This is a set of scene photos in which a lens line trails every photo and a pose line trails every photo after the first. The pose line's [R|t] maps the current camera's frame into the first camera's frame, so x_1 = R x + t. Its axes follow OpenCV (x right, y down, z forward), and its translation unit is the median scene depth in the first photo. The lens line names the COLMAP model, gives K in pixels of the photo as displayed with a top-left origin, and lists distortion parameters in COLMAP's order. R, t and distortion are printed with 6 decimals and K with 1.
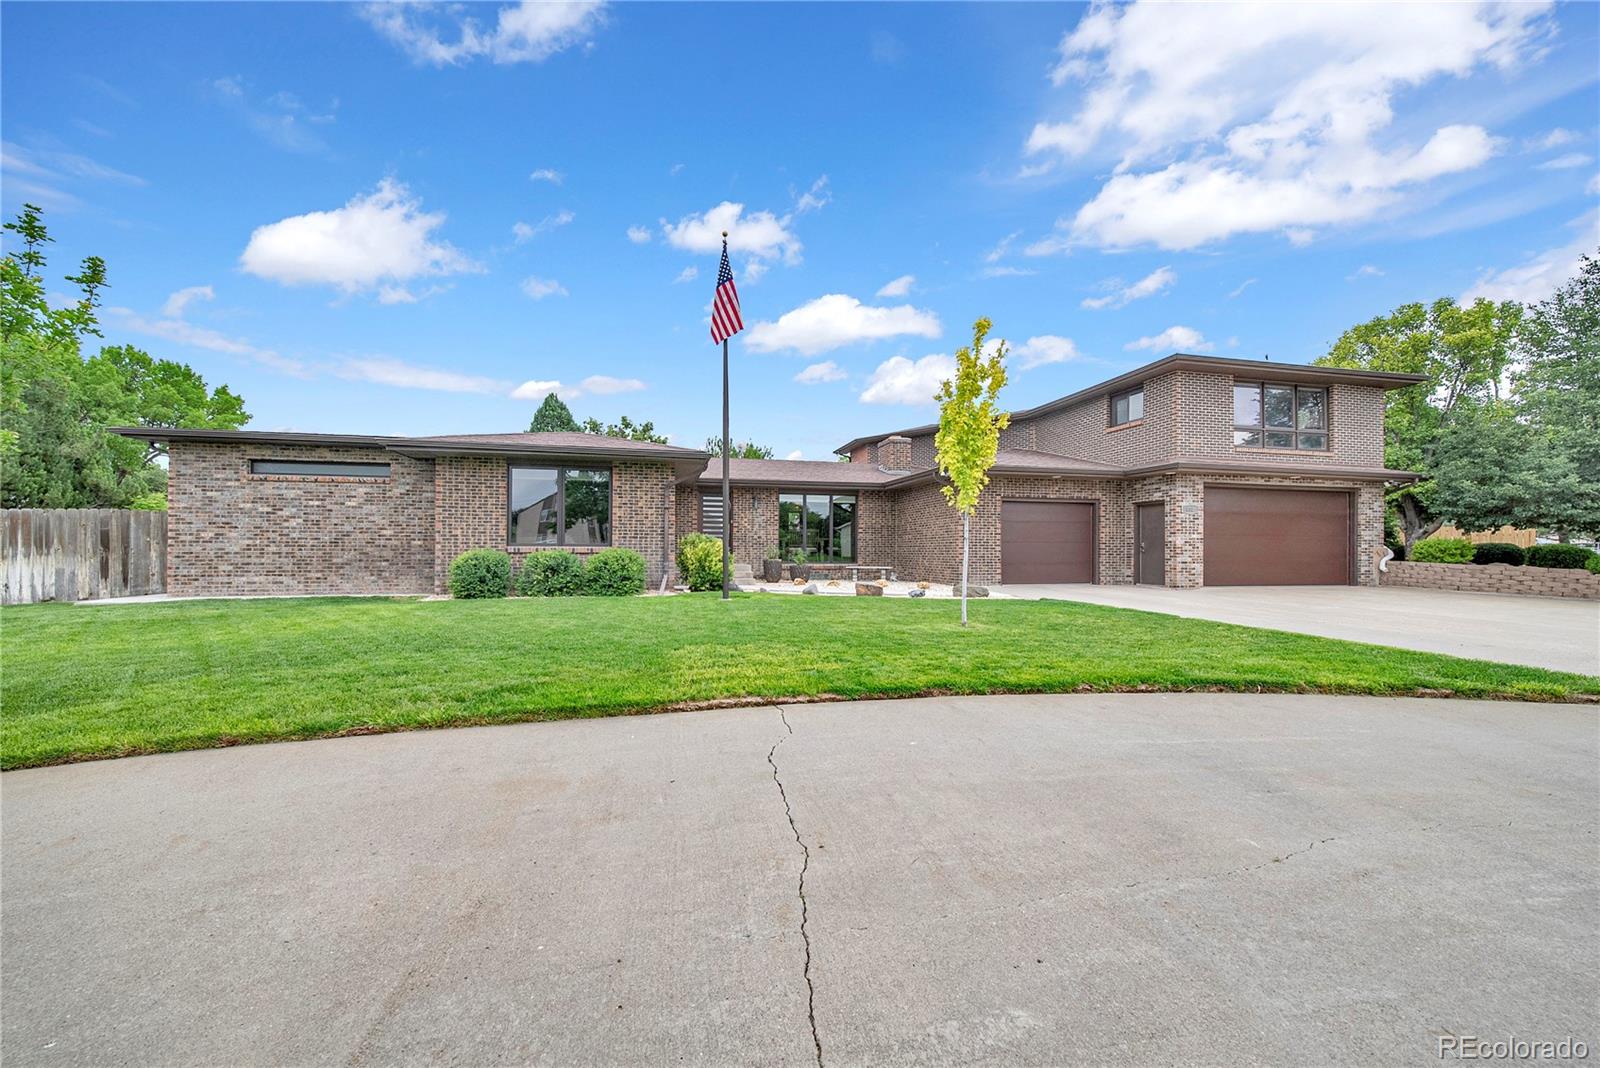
lens RADIAL K [[590.5, 0, 807.2], [0, 590.5, 536.2], [0, 0, 1]] dist [0.000521, 0.000171]
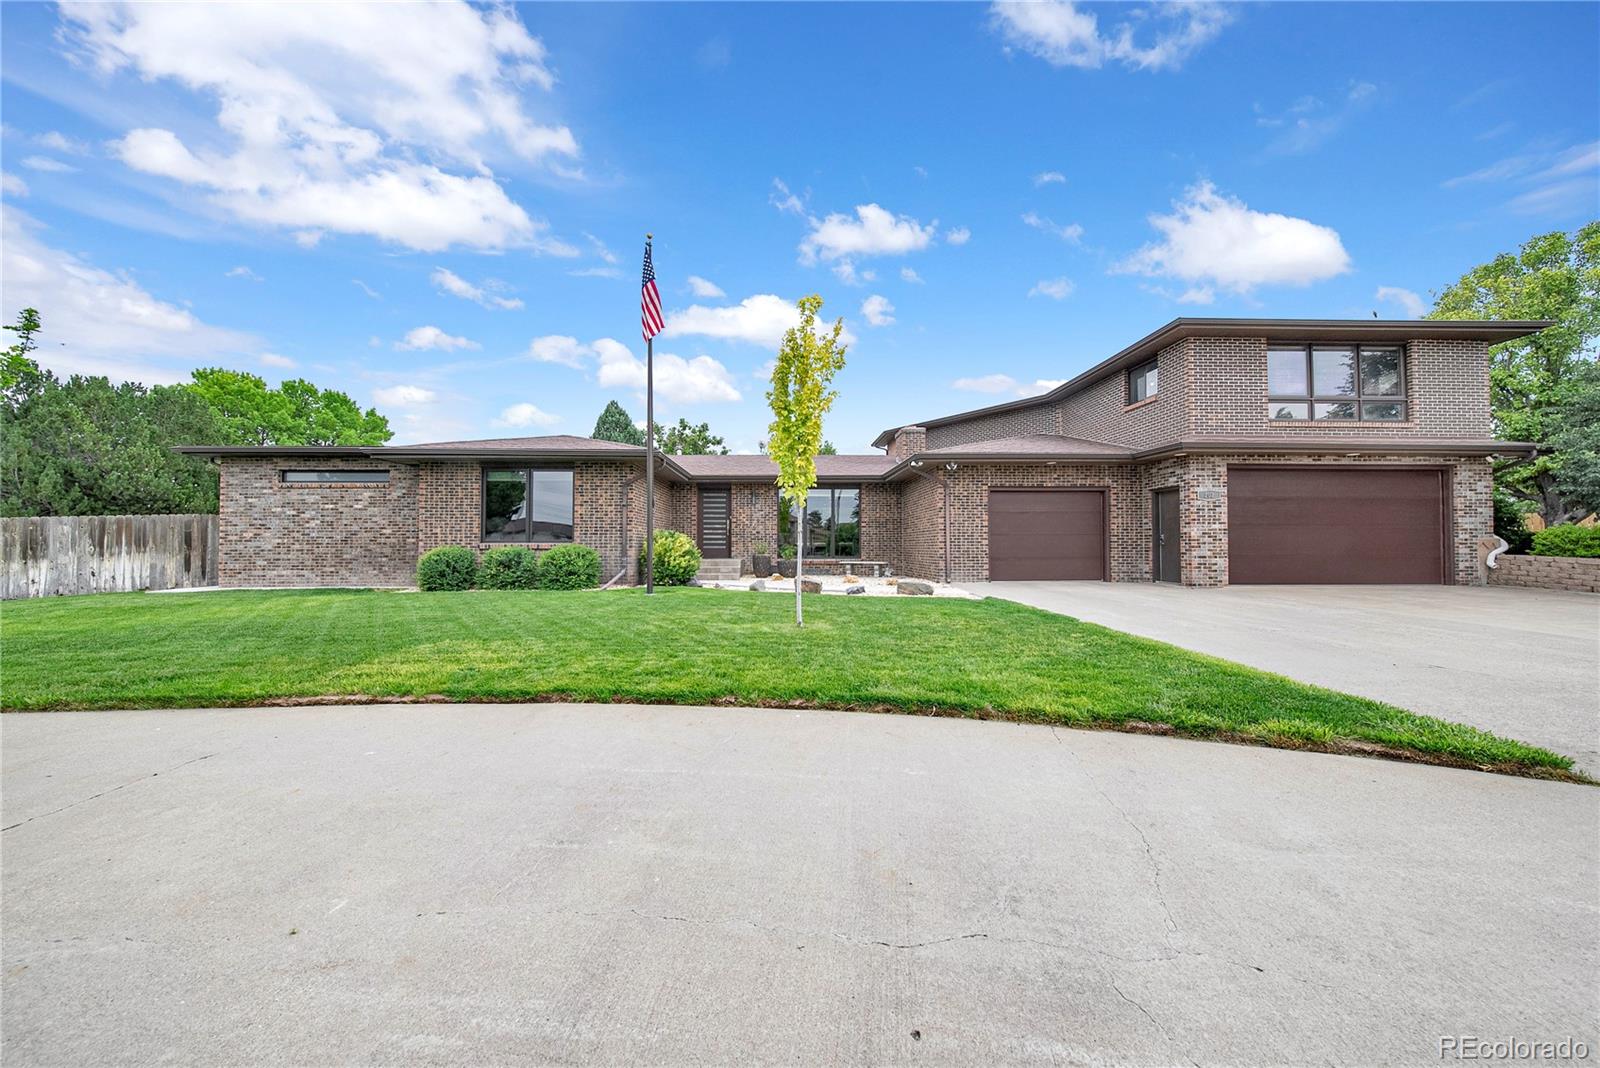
lens RADIAL K [[590.5, 0, 817.3], [0, 590.5, 518.9], [0, 0, 1]] dist [0.000521, 0.000171]
pose [[0.982221, -0.014120, -0.187194, 0.239592], [0.009848, 0.999670, -0.023732, 0.003718], [0.187468, 0.021467, 0.982036, 0.041438]]
